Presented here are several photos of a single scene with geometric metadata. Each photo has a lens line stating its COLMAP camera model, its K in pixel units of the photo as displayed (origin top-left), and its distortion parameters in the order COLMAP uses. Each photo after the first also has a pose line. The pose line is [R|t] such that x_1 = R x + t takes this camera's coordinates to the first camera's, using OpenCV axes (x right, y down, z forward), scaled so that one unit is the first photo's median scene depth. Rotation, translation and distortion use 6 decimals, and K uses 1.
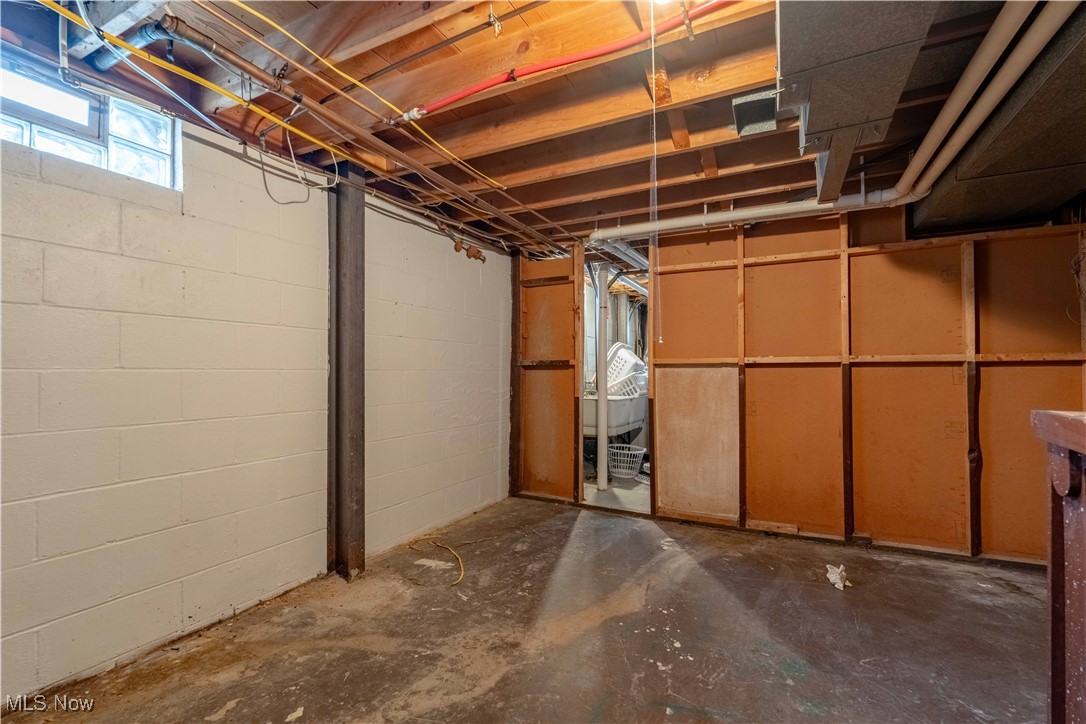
lens RADIAL K [[472.3, 0, 545.9], [0, 472.3, 366.7], [0, 0, 1]] dist [-0.007424, 0.001721]
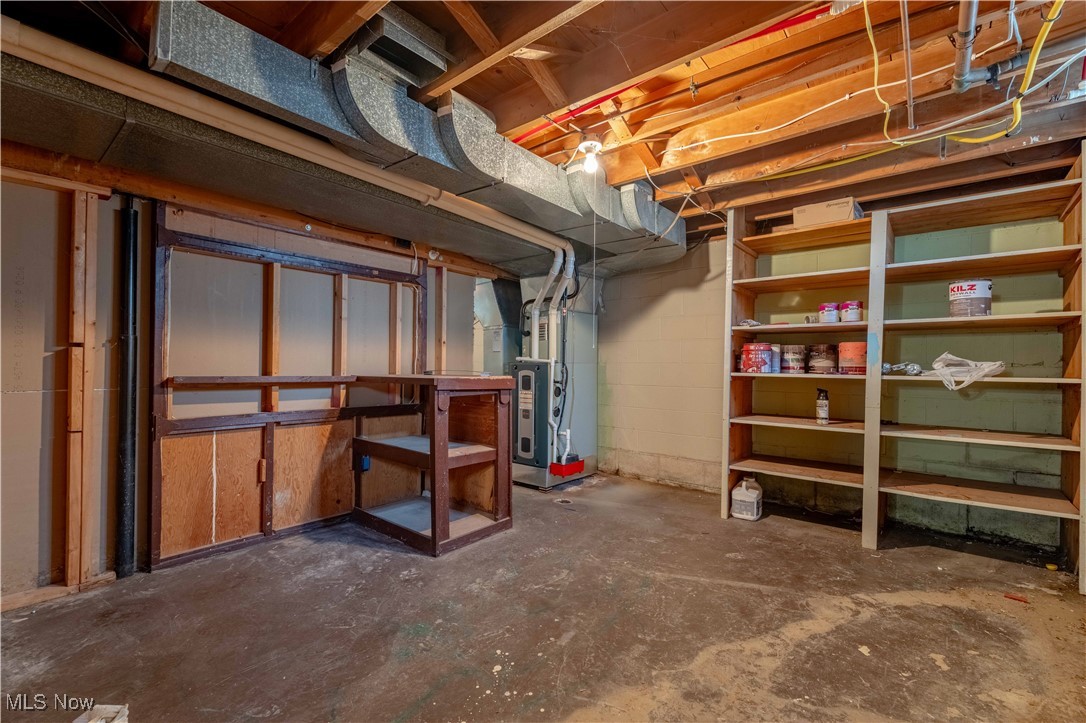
lens RADIAL K [[472.3, 0, 542.3], [0, 472.3, 365.3], [0, 0, 1]] dist [-0.007424, 0.001721]
pose [[-0.975278, -0.007726, 0.220845, 0.006809], [-0.011662, 0.999795, -0.016523, 0.040410], [-0.220672, -0.018690, -0.975169, 2.100212]]
